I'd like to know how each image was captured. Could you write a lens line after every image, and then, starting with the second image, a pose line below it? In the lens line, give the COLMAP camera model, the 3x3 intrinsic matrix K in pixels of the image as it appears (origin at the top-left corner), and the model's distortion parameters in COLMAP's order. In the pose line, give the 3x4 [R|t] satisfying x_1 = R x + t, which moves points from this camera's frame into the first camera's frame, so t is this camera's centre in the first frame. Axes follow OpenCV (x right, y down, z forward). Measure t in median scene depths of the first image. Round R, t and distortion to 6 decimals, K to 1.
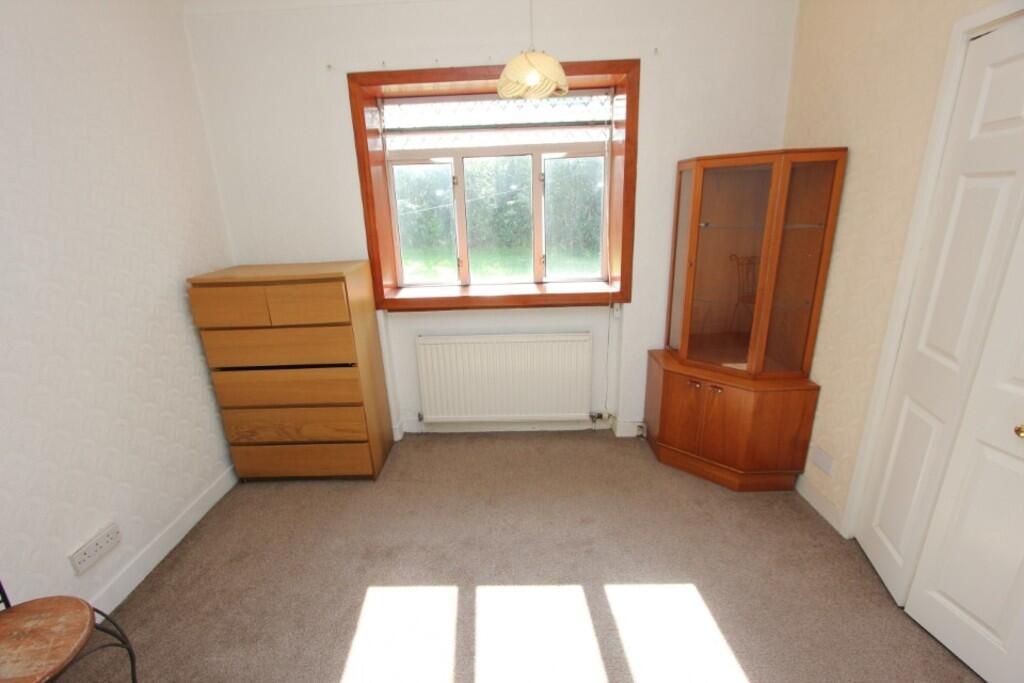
lens RADIAL K [[458.2, 0, 512.0], [0, 458.2, 354.5], [0, 0, 1]] dist [-0.009864, 0.000685]
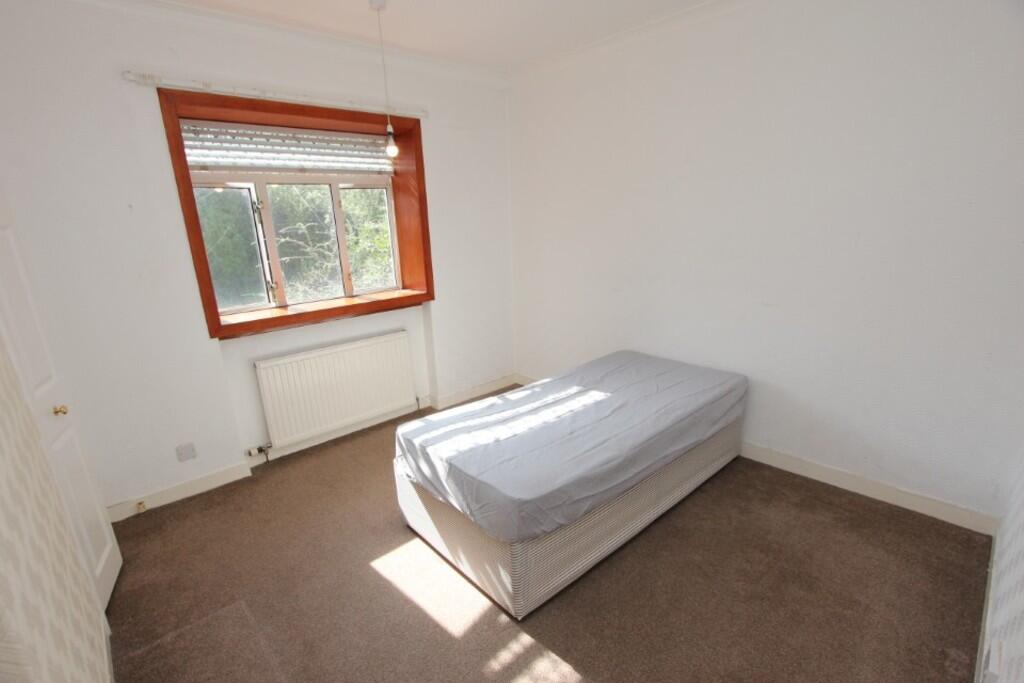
lens RADIAL K [[454.7, 0, 503.9], [0, 454.7, 342.9], [0, 0, 1]] dist [0.000575, 0.000290]
pose [[0.734877, -0.174222, 0.655441, -0.466963], [0.225070, 0.974320, 0.006636, 0.038486], [-0.639765, 0.142643, 0.755217, -0.071320]]
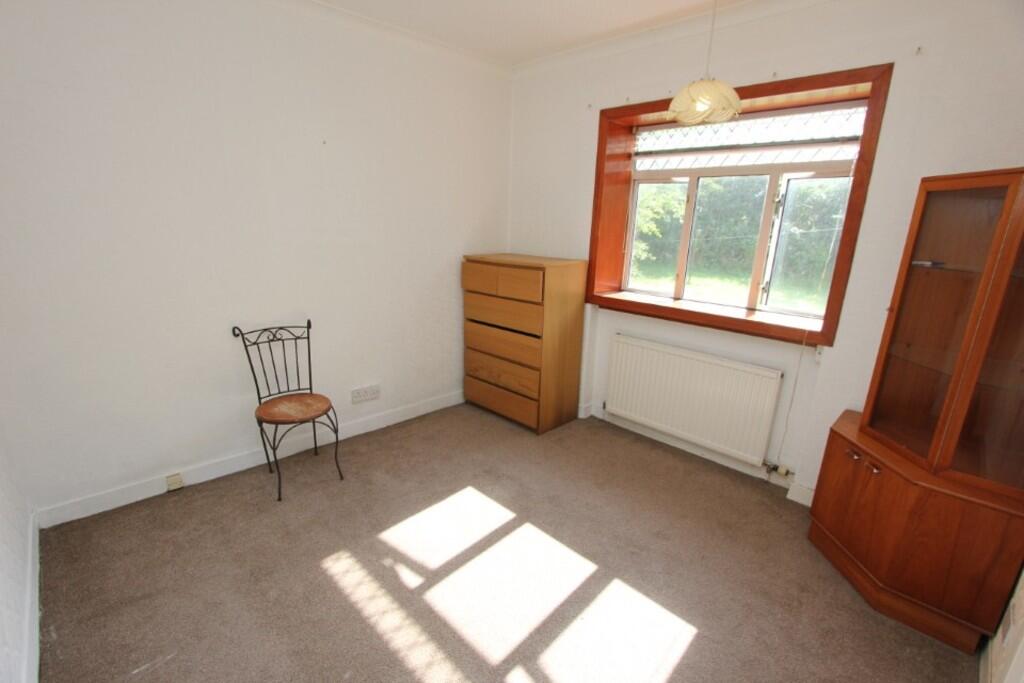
lens RADIAL K [[454.7, 0, 503.9], [0, 454.7, 342.9], [0, 0, 1]] dist [0.000575, 0.000290]
pose [[0.728076, 0.237154, -0.643167, 0.365420], [-0.268722, 0.961894, 0.050480, 0.000405], [0.630630, 0.136080, 0.764060, -0.024192]]
